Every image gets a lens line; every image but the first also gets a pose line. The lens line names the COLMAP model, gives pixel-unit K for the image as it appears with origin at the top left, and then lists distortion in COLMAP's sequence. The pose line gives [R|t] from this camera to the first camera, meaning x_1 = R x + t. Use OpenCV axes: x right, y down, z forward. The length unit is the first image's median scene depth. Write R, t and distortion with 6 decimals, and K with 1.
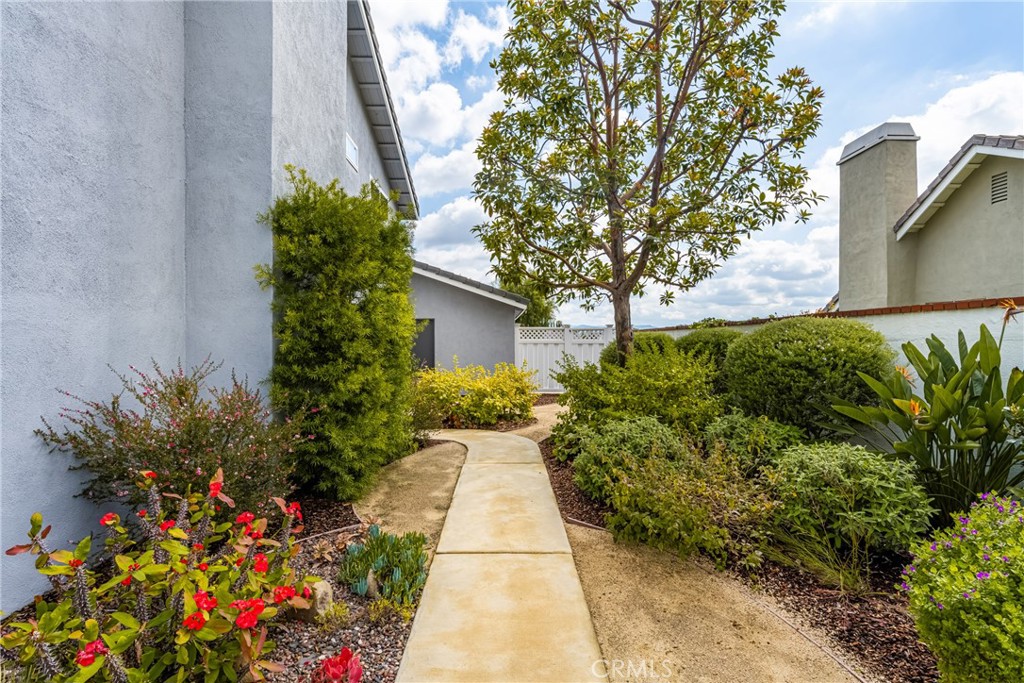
lens RADIAL K [[501.7, 0, 513.5], [0, 501.7, 338.4], [0, 0, 1]] dist [-0.001221, -0.000118]
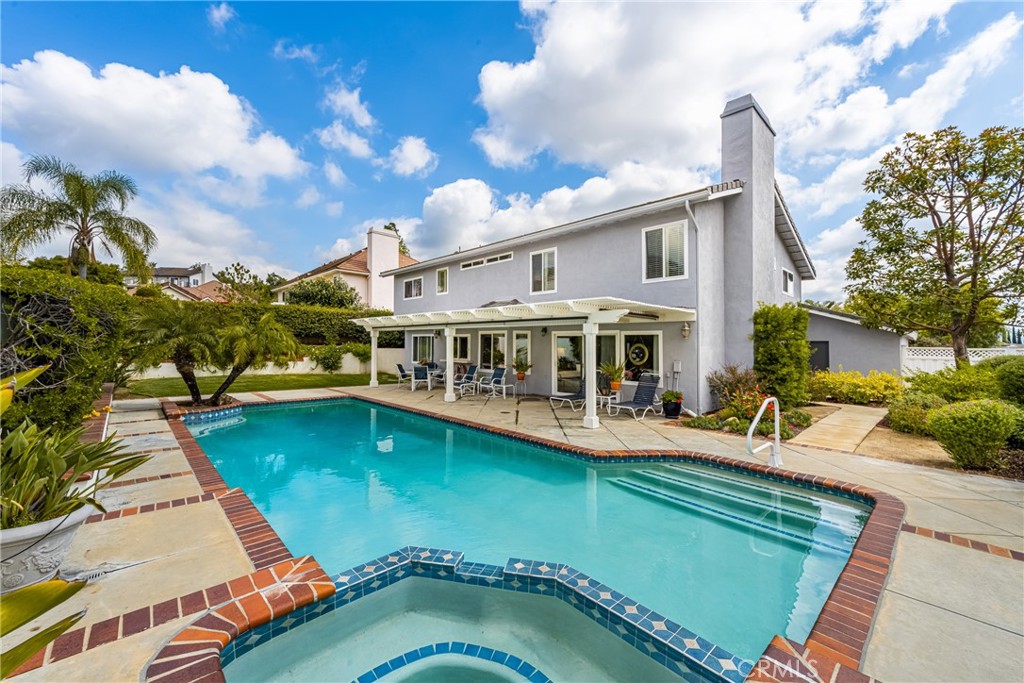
lens RADIAL K [[396.6, 0, 511.0], [0, 396.6, 332.9], [0, 0, 1]] dist [0.012663, -0.000132]
pose [[0.651768, -0.011873, -0.758325, 0.429708], [-0.014501, 0.999500, -0.028113, -0.052525], [0.758280, 0.029320, 0.651270, -1.780414]]
